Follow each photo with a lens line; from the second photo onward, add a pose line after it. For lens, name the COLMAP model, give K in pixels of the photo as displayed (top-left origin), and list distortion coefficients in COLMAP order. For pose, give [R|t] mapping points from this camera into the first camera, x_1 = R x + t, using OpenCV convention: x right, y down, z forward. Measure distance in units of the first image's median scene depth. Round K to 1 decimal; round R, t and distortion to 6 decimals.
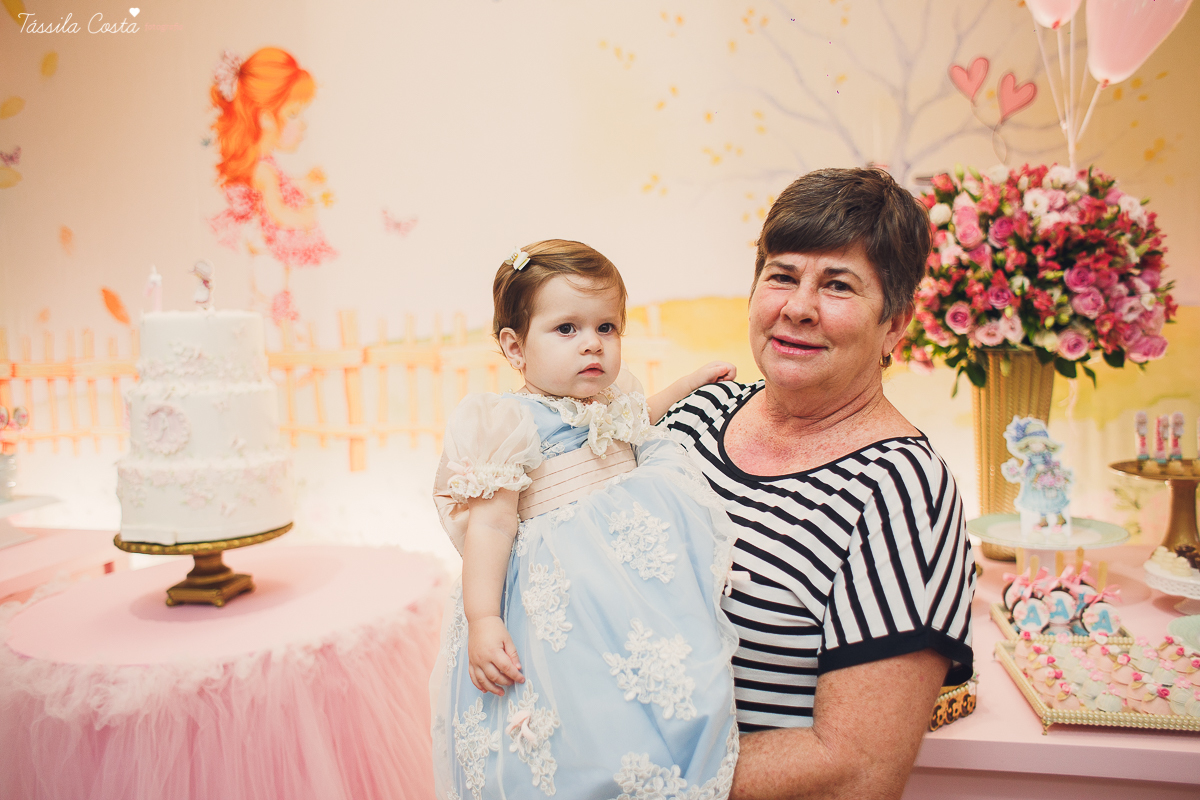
lens RADIAL K [[962.6, 0, 596.6], [0, 962.6, 403.5], [0, 0, 1]] dist [-0.102823, 0.131566]
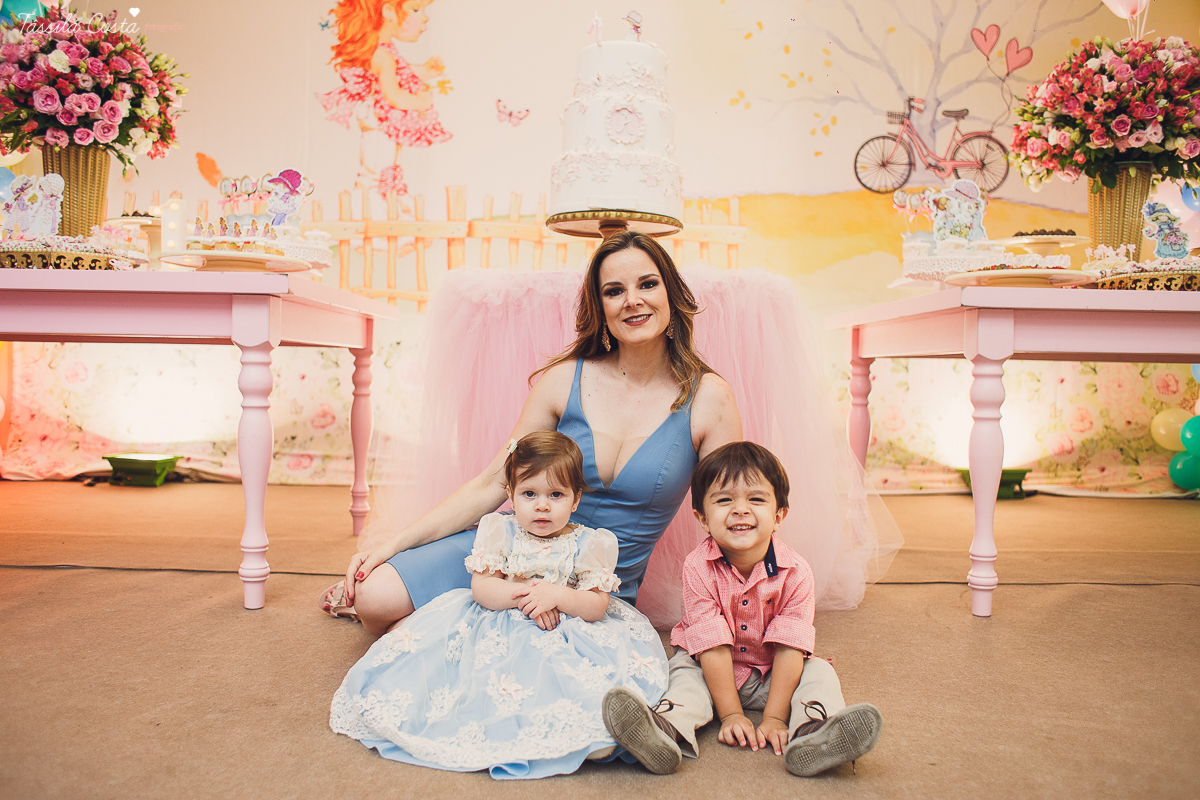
lens RADIAL K [[959.2, 0, 596.5], [0, 959.2, 404.3], [0, 0, 1]] dist [-0.099280, 0.131519]
pose [[0.971039, 0.042500, 0.235111, -0.711360], [-0.028234, 0.997569, -0.063717, 0.443497], [-0.237247, 0.055233, 0.969878, -0.195151]]
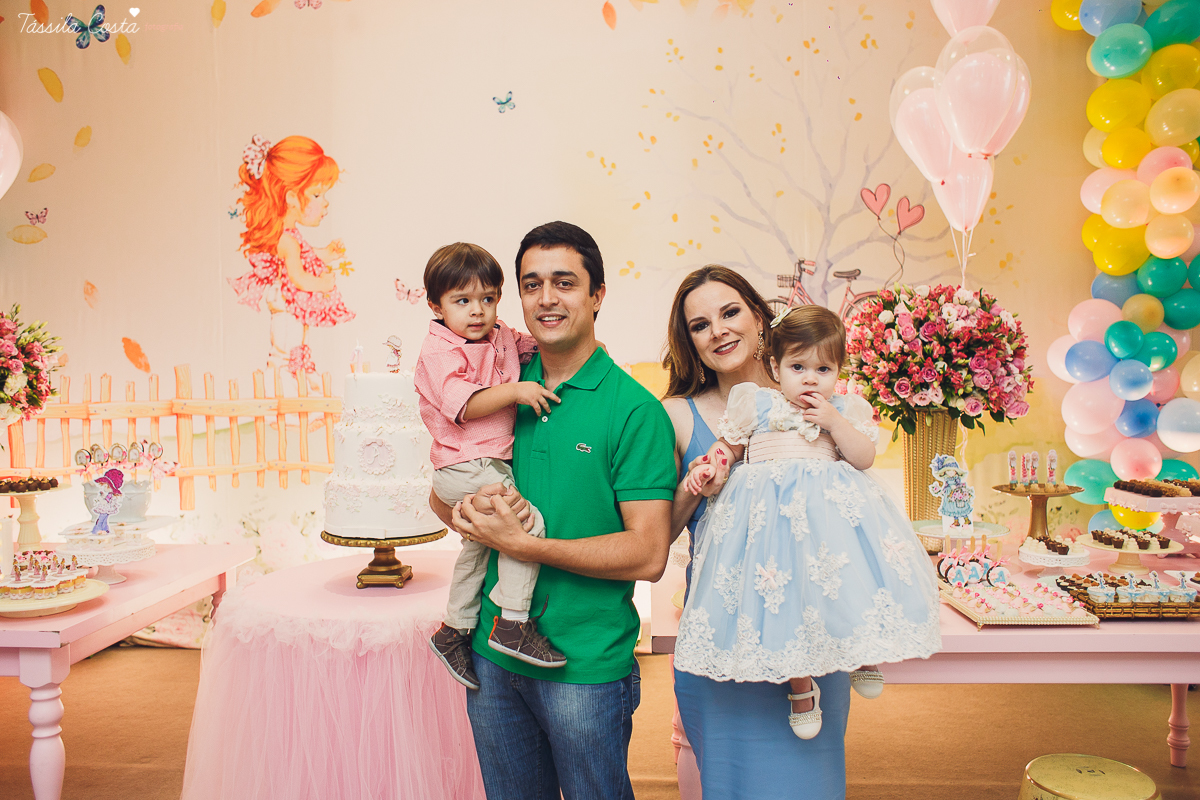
lens RADIAL K [[987.6, 0, 597.2], [0, 987.6, 404.4], [0, 0, 1]] dist [-0.098534, 0.132344]
pose [[0.987347, 0.016367, 0.157730, -0.332040], [-0.008354, 0.998647, -0.051331, 0.019829], [-0.158357, 0.049364, 0.986147, -0.442176]]
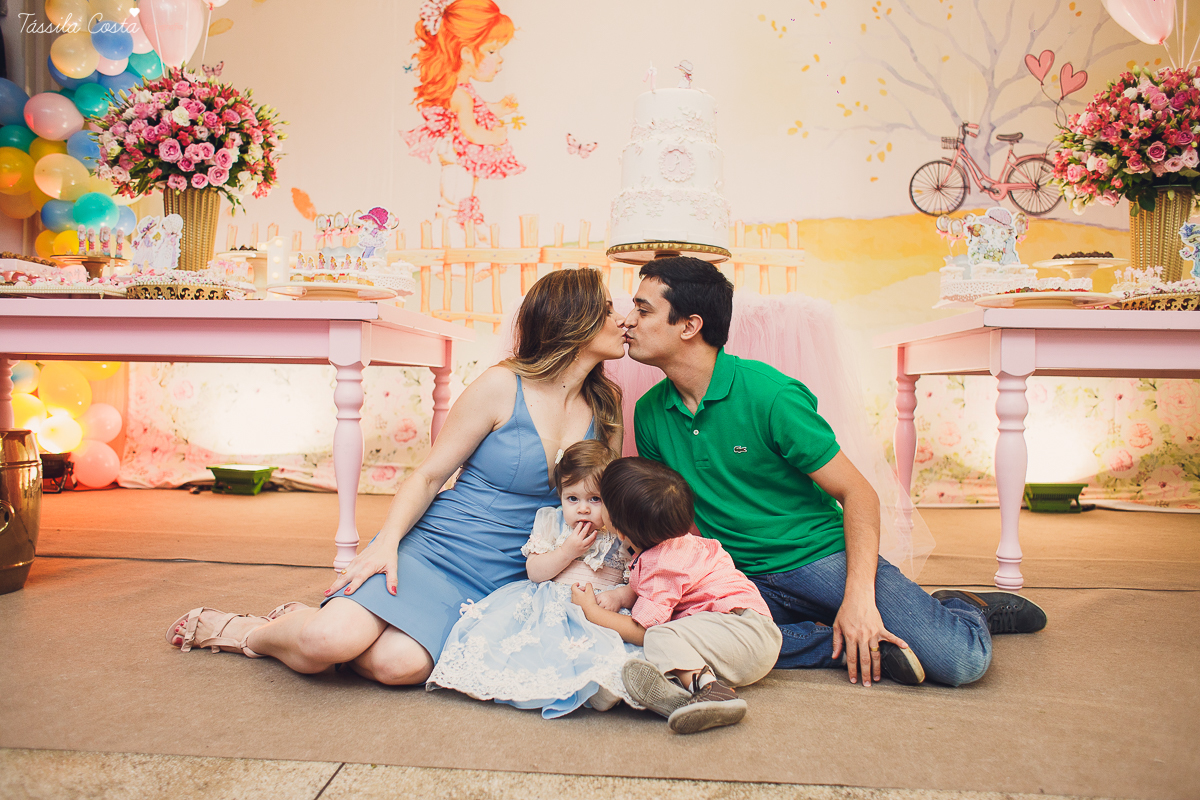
lens RADIAL K [[959.2, 0, 596.5], [0, 959.2, 404.3], [0, 0, 1]] dist [-0.099280, 0.131519]
pose [[0.986685, 0.046860, 0.155744, -0.710769], [-0.034572, 0.996139, -0.080691, 0.458149], [-0.158924, 0.074232, 0.984496, -0.320639]]
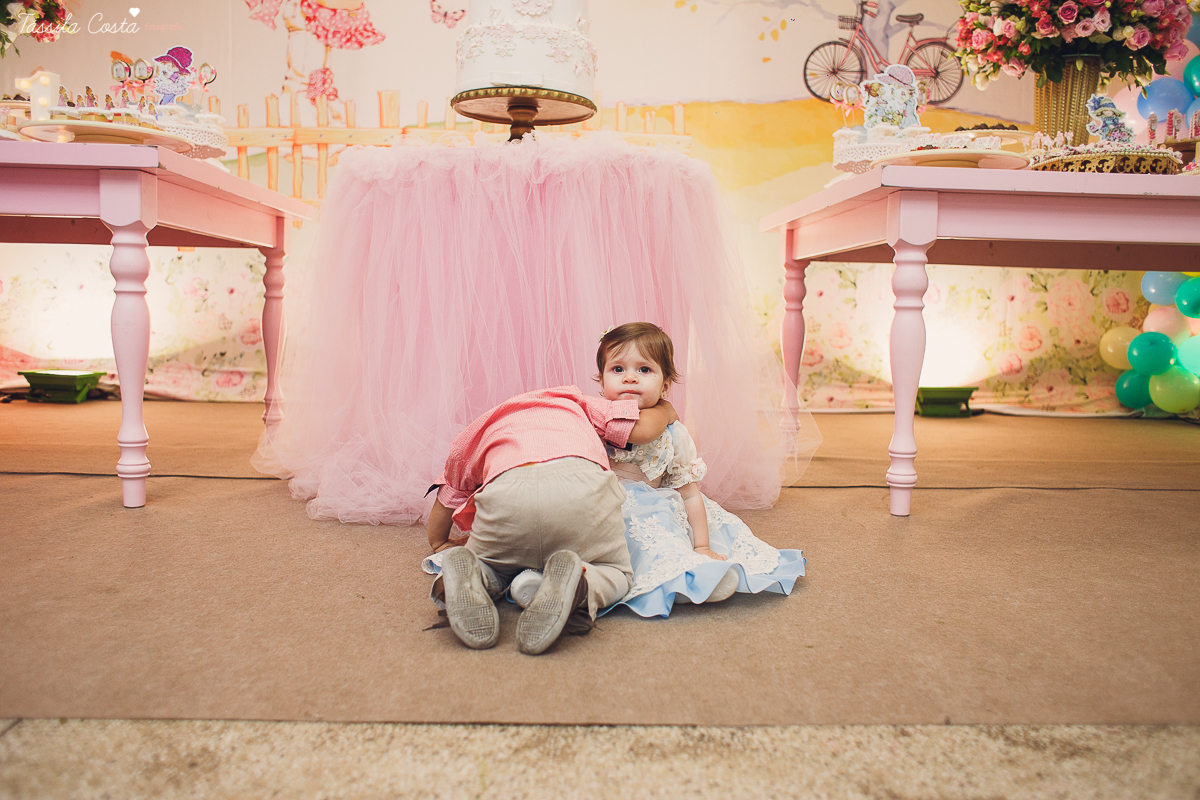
lens RADIAL K [[959.2, 0, 596.5], [0, 959.2, 404.3], [0, 0, 1]] dist [-0.099280, 0.131519]
pose [[0.964427, 0.028990, 0.262754, -0.616245], [-0.029283, 0.999567, -0.002800, 0.495363], [-0.262721, -0.004994, 0.964859, -0.155669]]
